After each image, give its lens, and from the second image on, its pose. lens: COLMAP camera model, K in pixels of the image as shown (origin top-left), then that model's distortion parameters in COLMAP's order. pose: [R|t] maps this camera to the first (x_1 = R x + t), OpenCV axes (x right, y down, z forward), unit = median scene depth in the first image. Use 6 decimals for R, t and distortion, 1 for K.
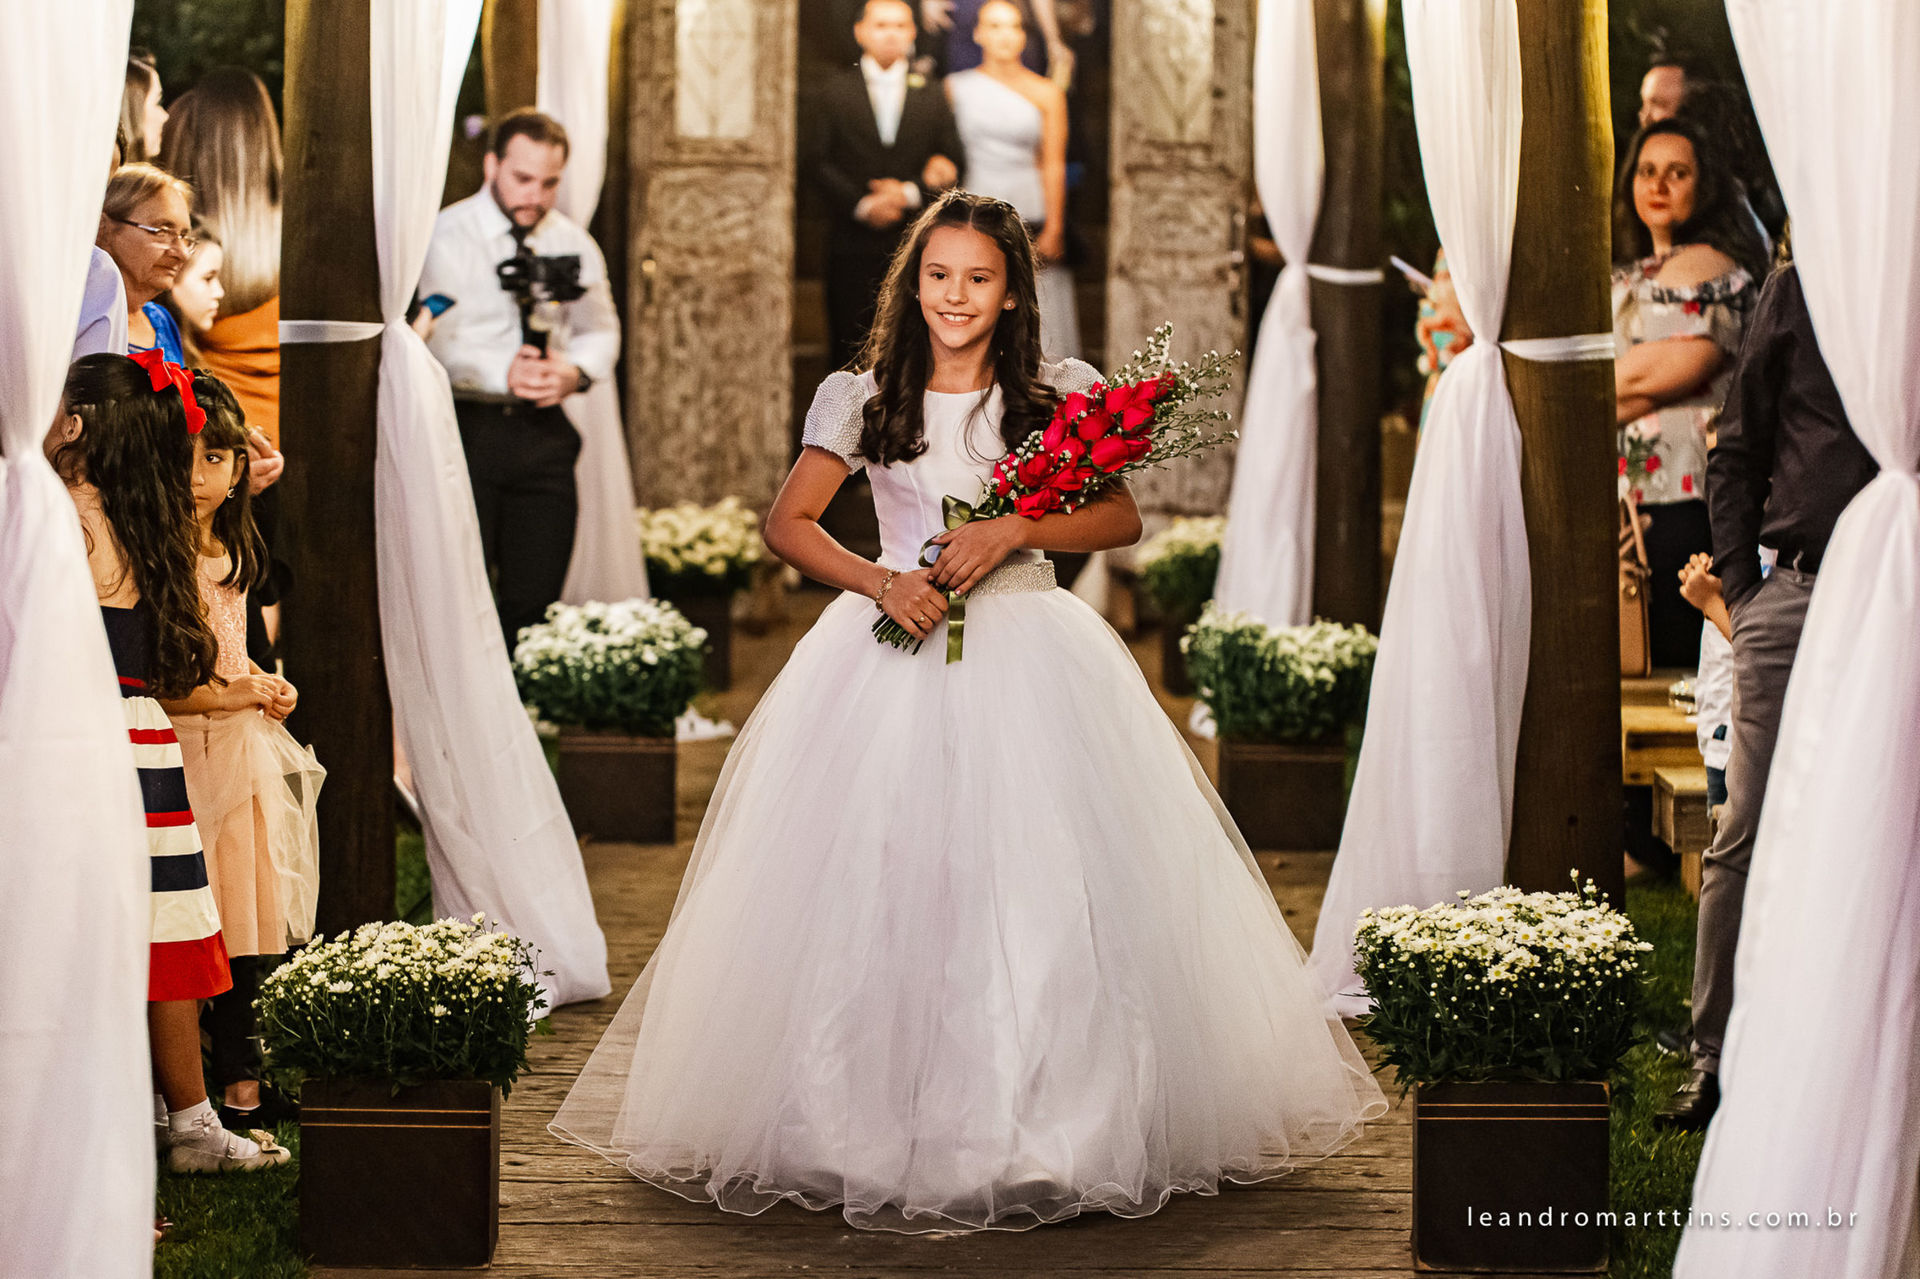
lens RADIAL K [[8156.9, 0, 1013.6], [0, 8156.9, 642.1], [0, 0, 1]] dist [0.361339, -3.784784]
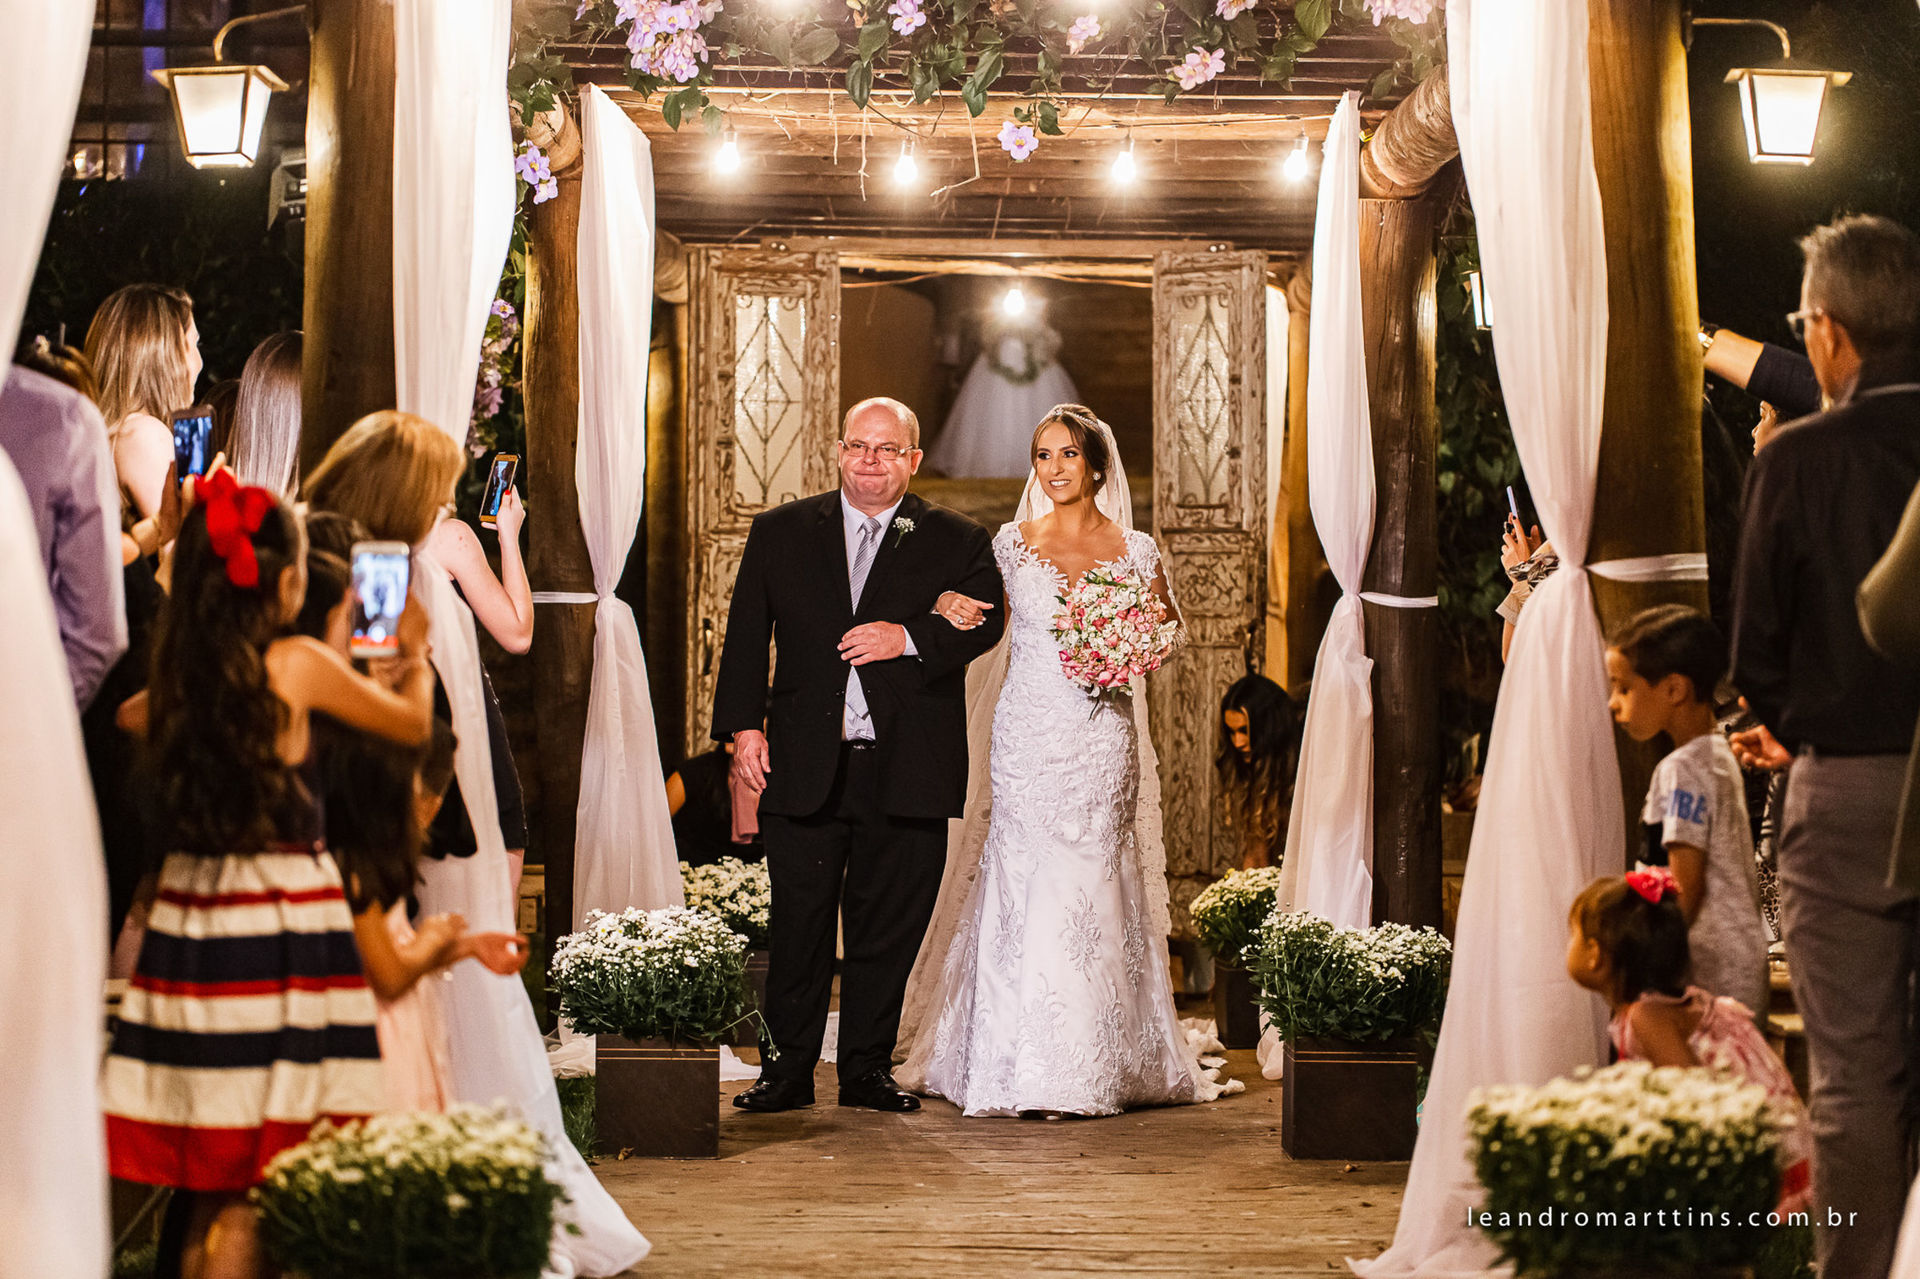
lens RADIAL K [[7012.3, 0, 960.0], [0, 7012.3, 639.5], [0, 0, 1]] dist [0.138865, 3.937295]
pose [[0.999924, -0.009765, -0.007466, -0.006390], [0.008888, 0.993933, -0.109628, 0.055060], [0.008491, 0.109553, 0.993945, 0.175120]]
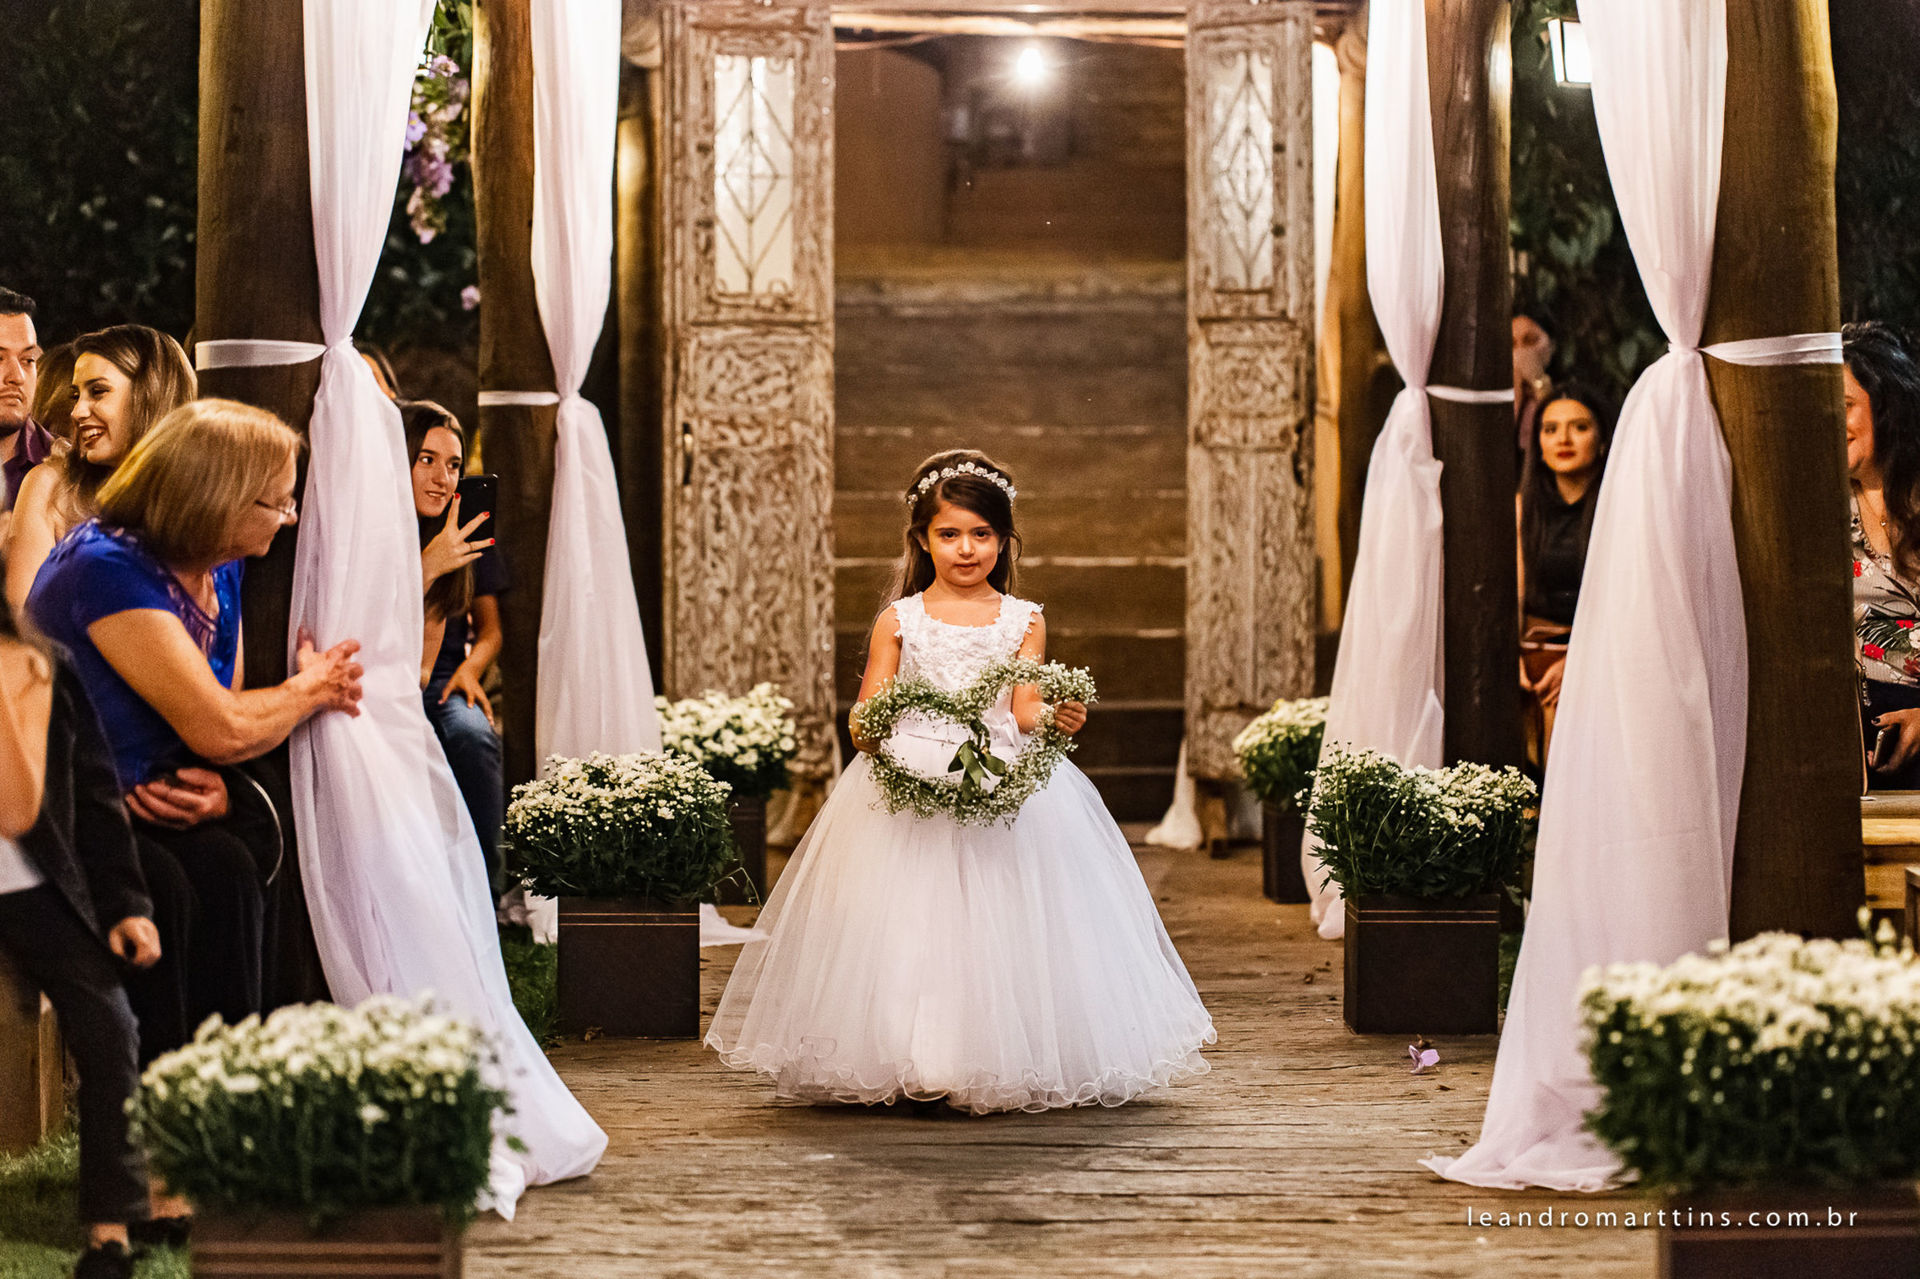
lens RADIAL K [[7118.3, 0, 1020.6], [0, 7118.3, 641.6], [0, 0, 1]] dist [0.193093, 0.235036]
pose [[0.999856, -0.016923, -0.001132, -0.007034], [0.016770, 0.996367, -0.083496, 0.046003], [0.002541, 0.083465, 0.996507, 0.270341]]
